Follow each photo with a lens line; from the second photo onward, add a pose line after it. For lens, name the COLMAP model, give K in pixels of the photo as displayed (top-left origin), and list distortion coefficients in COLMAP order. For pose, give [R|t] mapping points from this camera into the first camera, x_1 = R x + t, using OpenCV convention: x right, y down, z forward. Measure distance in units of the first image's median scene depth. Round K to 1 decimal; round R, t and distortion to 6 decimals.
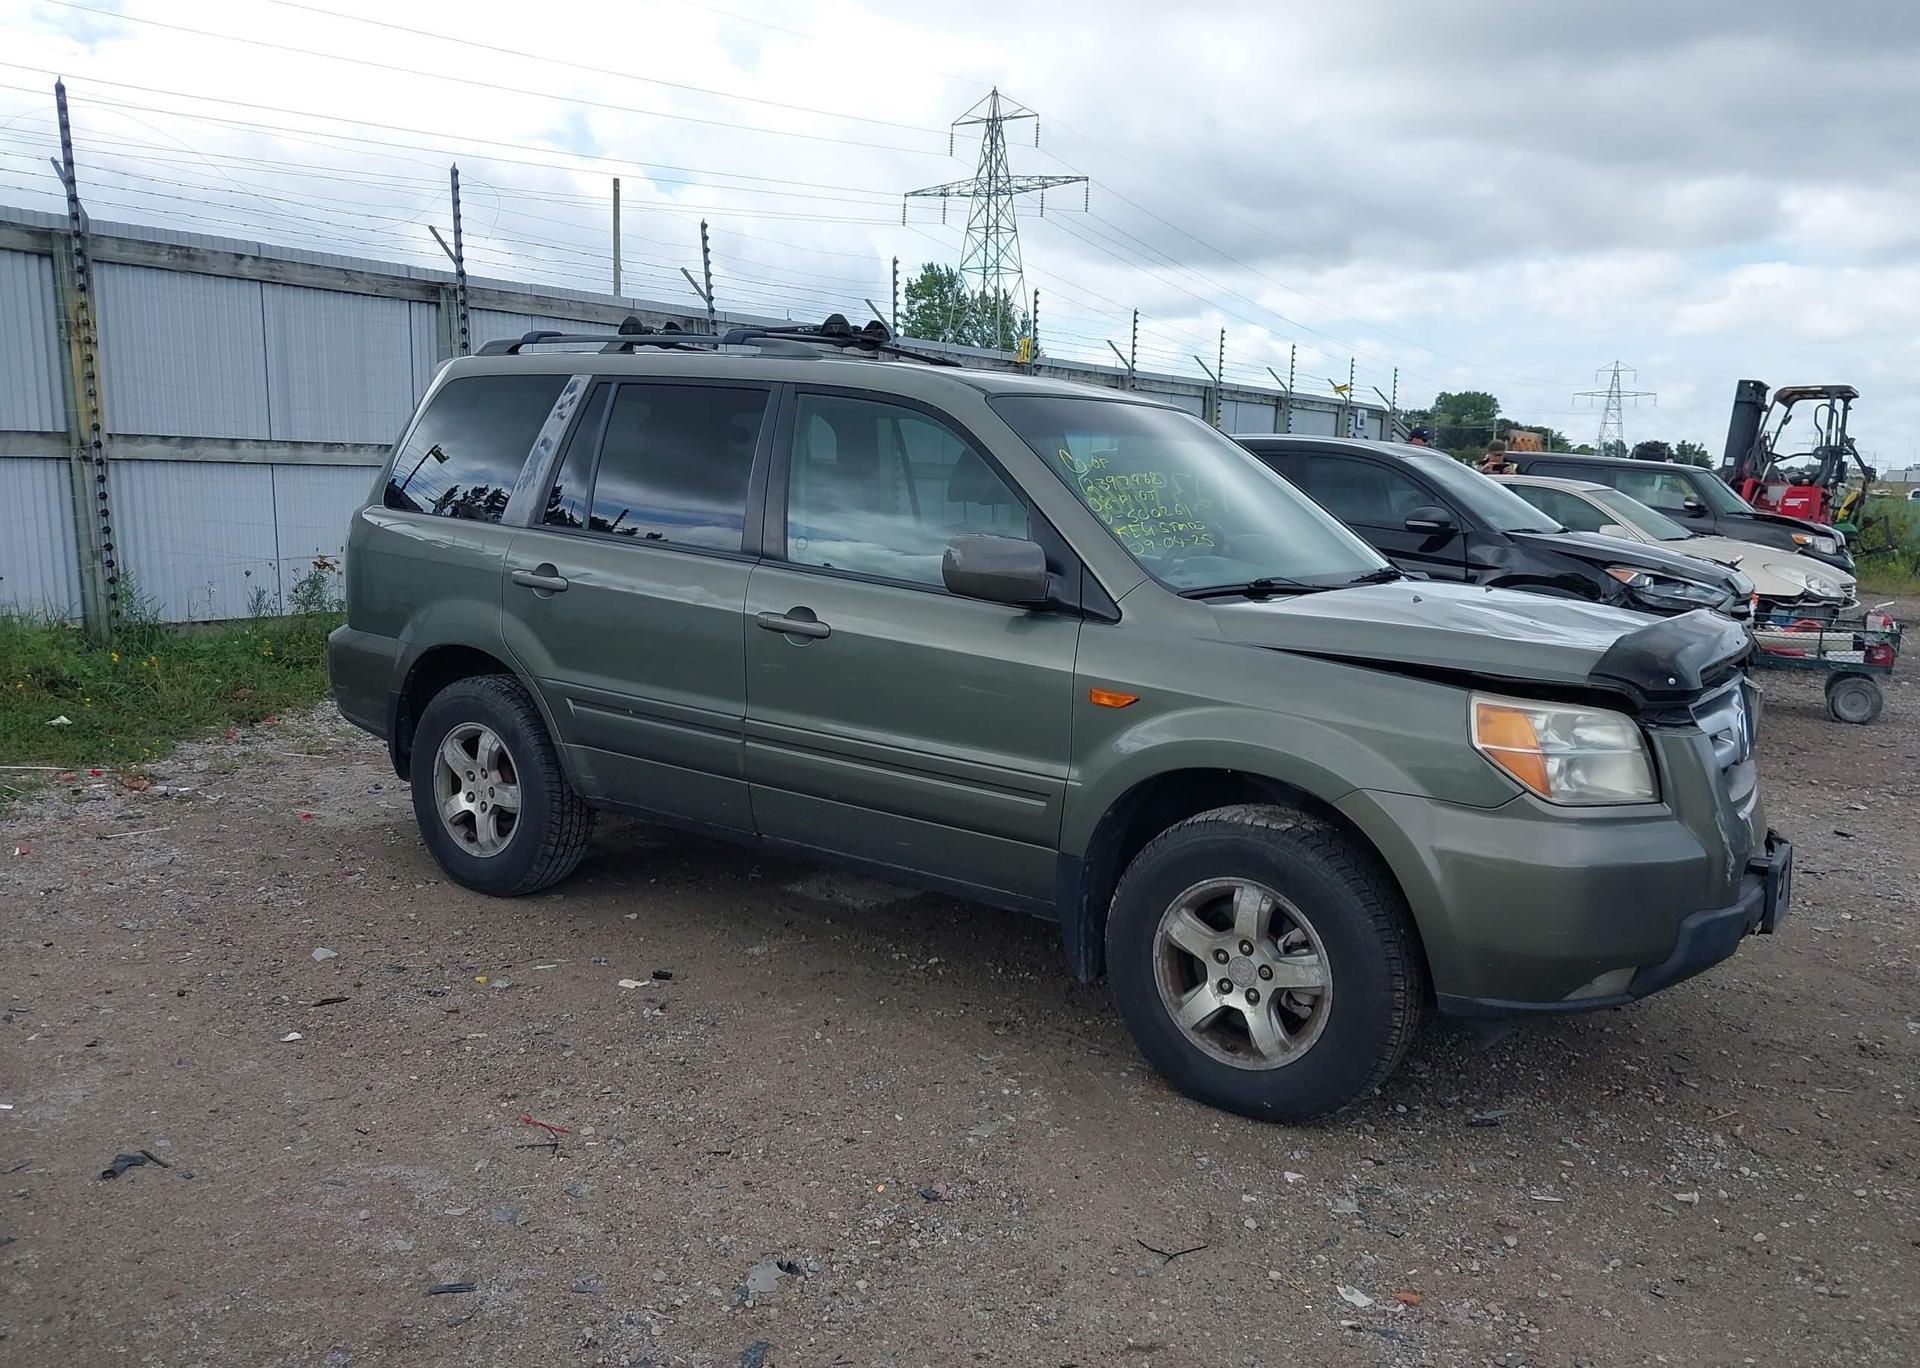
lens RADIAL K [[1525.4, 0, 959.9], [0, 1525.4, 735.7], [0, 0, 1]] dist [0.008331, 0.000324]
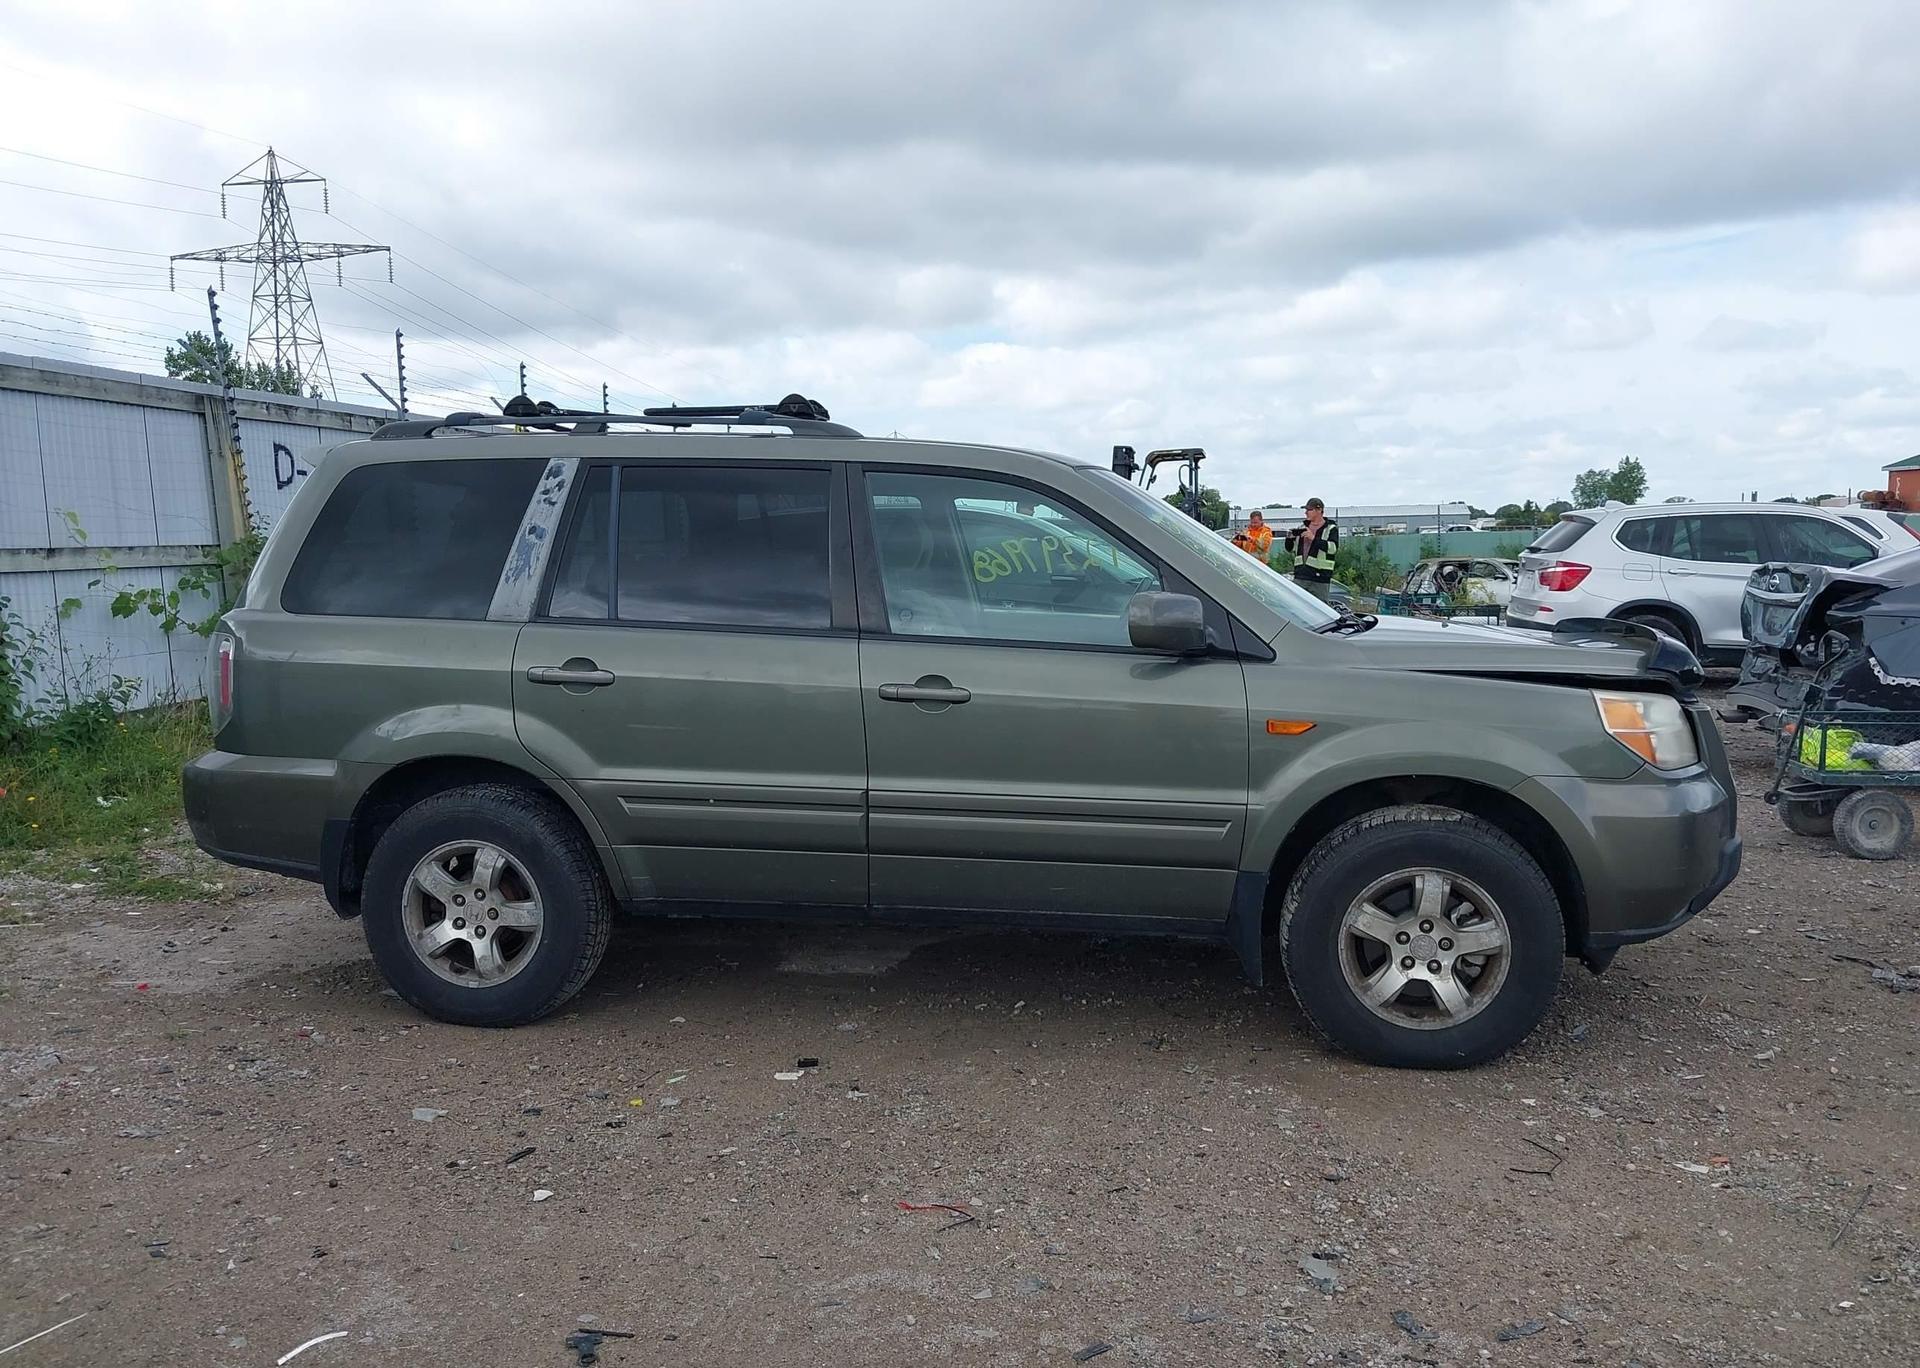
lens RADIAL K [[1525.4, 0, 959.9], [0, 1525.4, 735.7], [0, 0, 1]] dist [0.008331, 0.000324]
pose [[0.900996, -0.097970, 0.422620, -0.453663], [0.117040, 0.992939, -0.019342, -0.019135], [-0.417741, 0.066891, 0.906101, 0.053931]]
